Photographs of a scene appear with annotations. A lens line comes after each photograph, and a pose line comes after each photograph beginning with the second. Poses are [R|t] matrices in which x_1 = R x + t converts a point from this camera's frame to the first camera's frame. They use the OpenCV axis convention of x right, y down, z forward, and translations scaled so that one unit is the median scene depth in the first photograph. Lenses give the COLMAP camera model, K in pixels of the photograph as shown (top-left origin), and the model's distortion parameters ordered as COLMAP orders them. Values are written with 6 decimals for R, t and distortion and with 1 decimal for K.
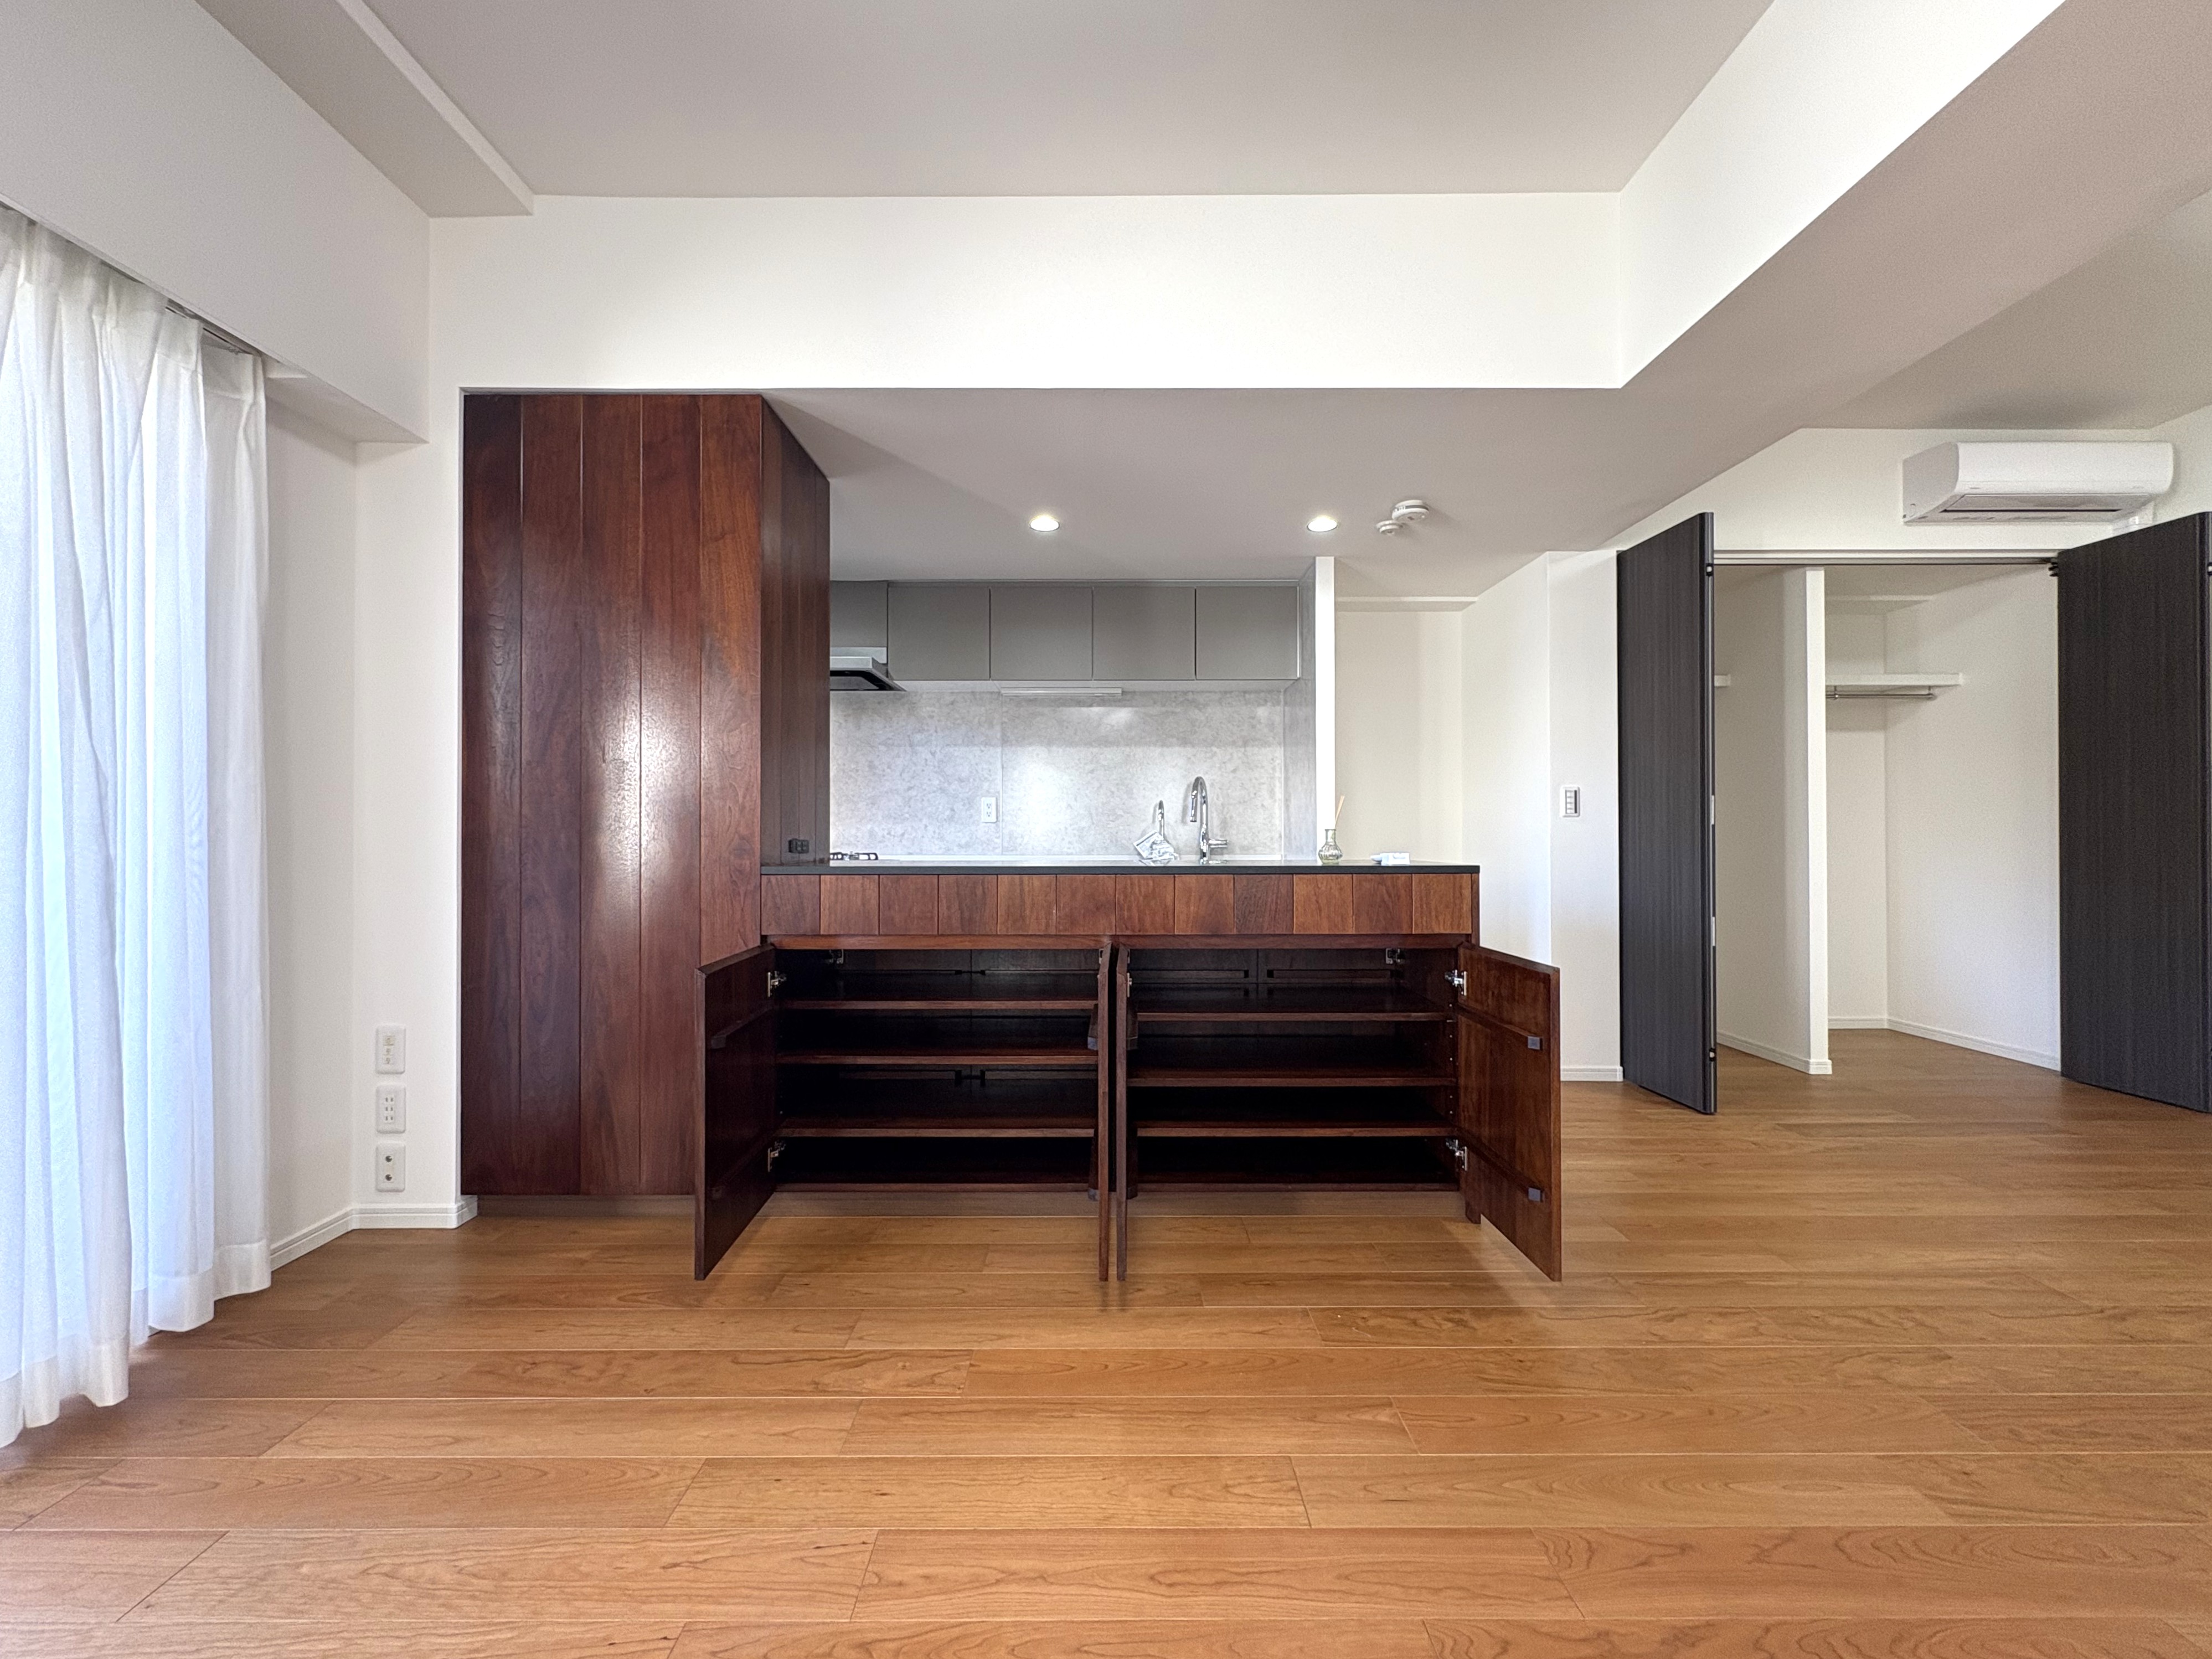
lens RADIAL K [[881.6, 0, 1110.5], [0, 881.6, 825.3], [0, 0, 1]] dist [-0.000604, -0.000332]
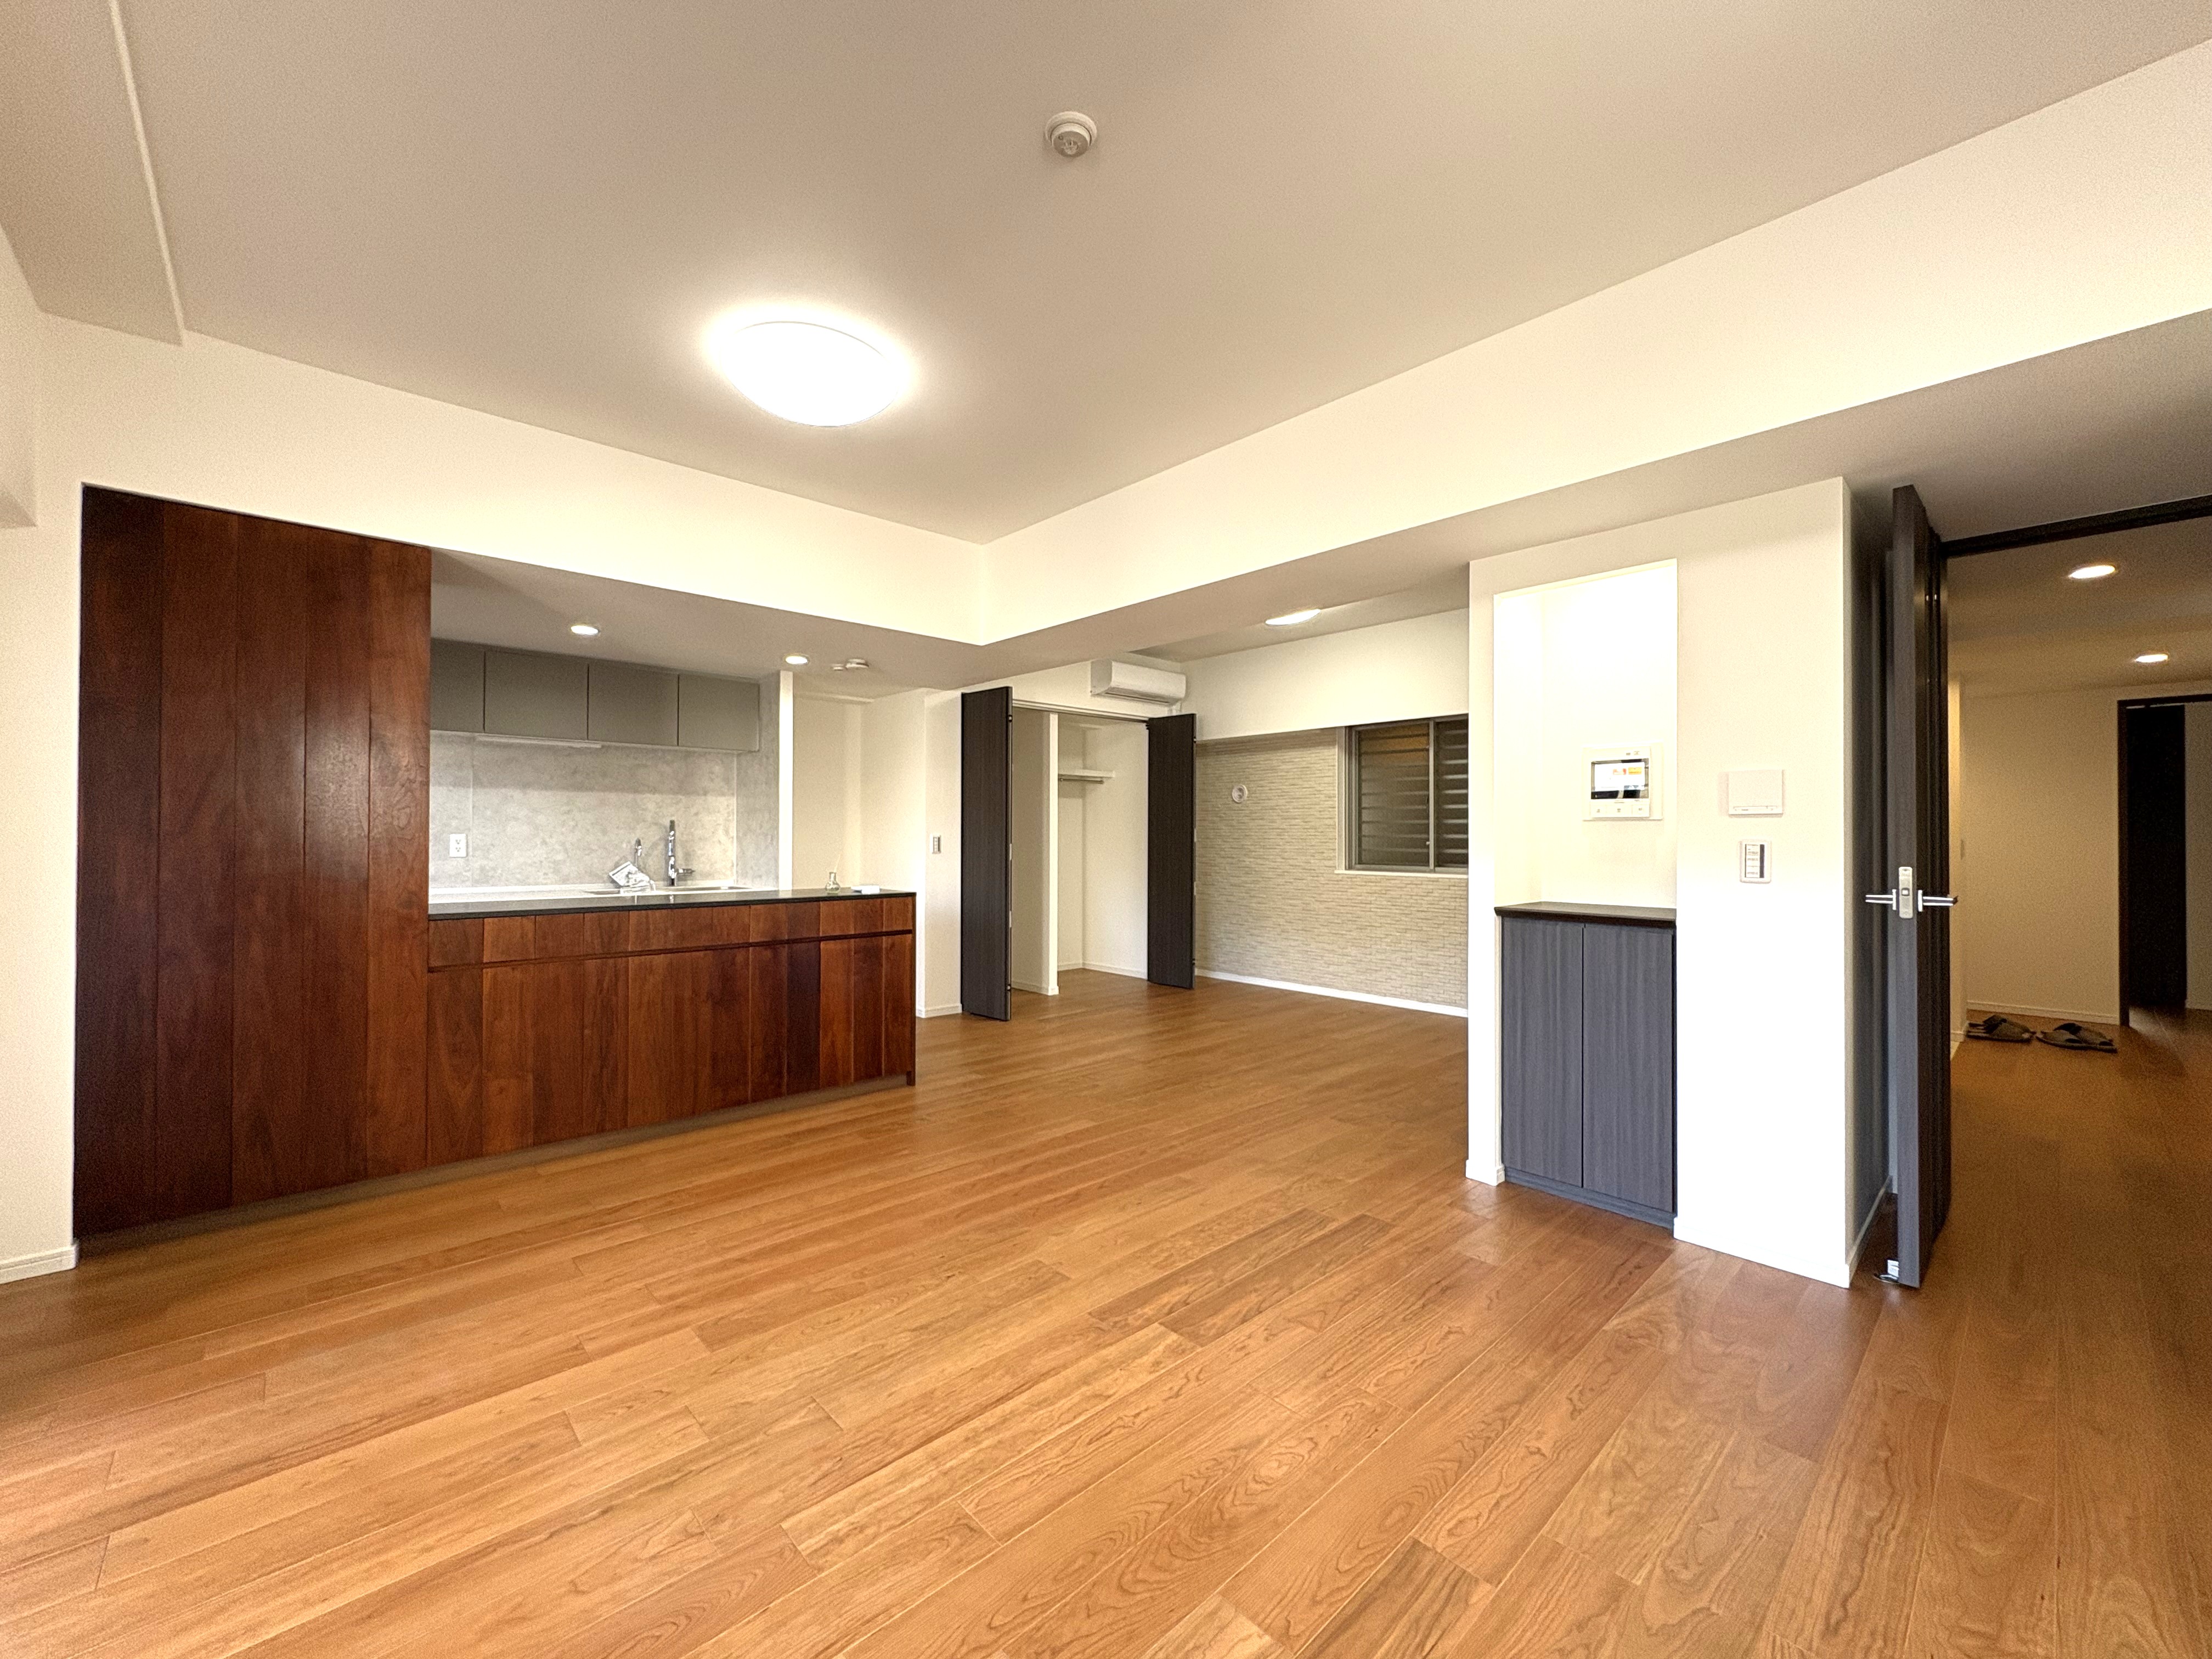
lens RADIAL K [[881.6, 0, 1096.8], [0, 881.6, 826.9], [0, 0, 1]] dist [-0.000604, -0.000332]
pose [[0.740057, 0.010850, 0.672457, -0.350784], [-0.012765, 0.999916, -0.002086, -0.059268], [-0.672423, -0.007040, 0.740133, -0.399672]]
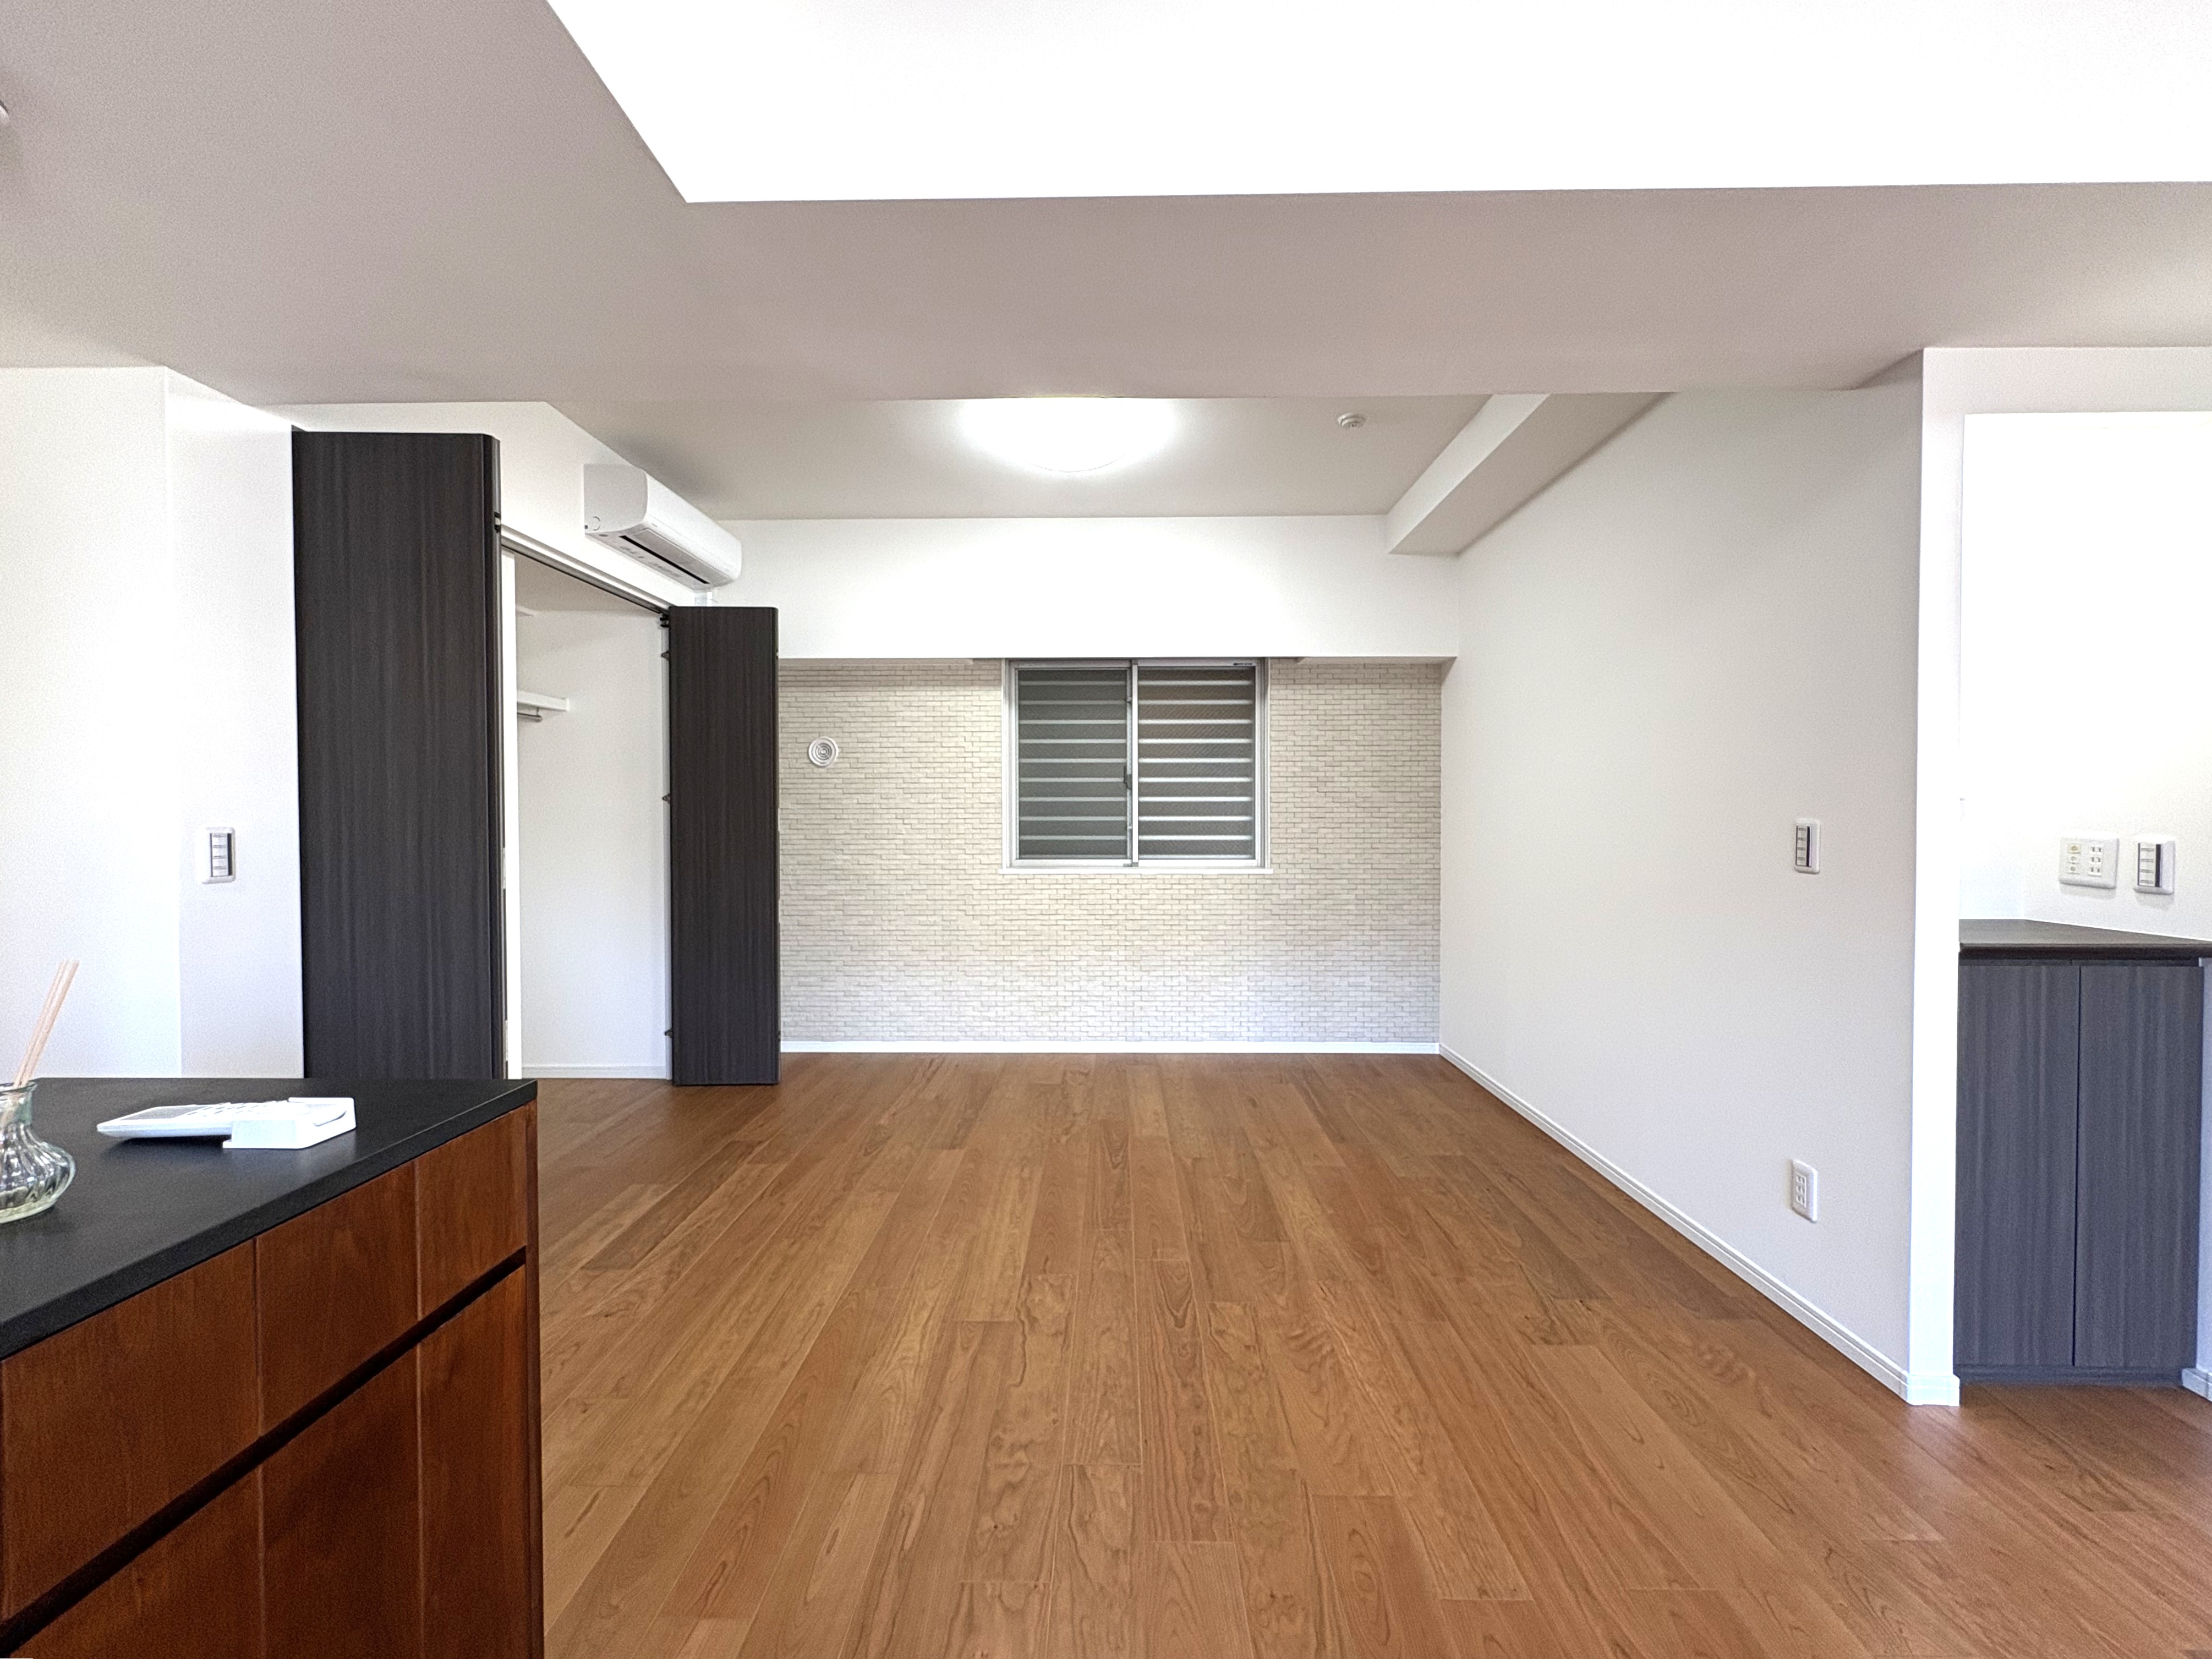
lens RADIAL K [[881.6, 0, 1096.2], [0, 881.6, 827.3], [0, 0, 1]] dist [-0.000604, -0.000332]
pose [[0.018201, -0.012302, 0.999759, -0.008493], [-0.010502, 0.999867, 0.012495, -0.056360], [-0.999779, -0.010727, 0.018070, 0.455110]]
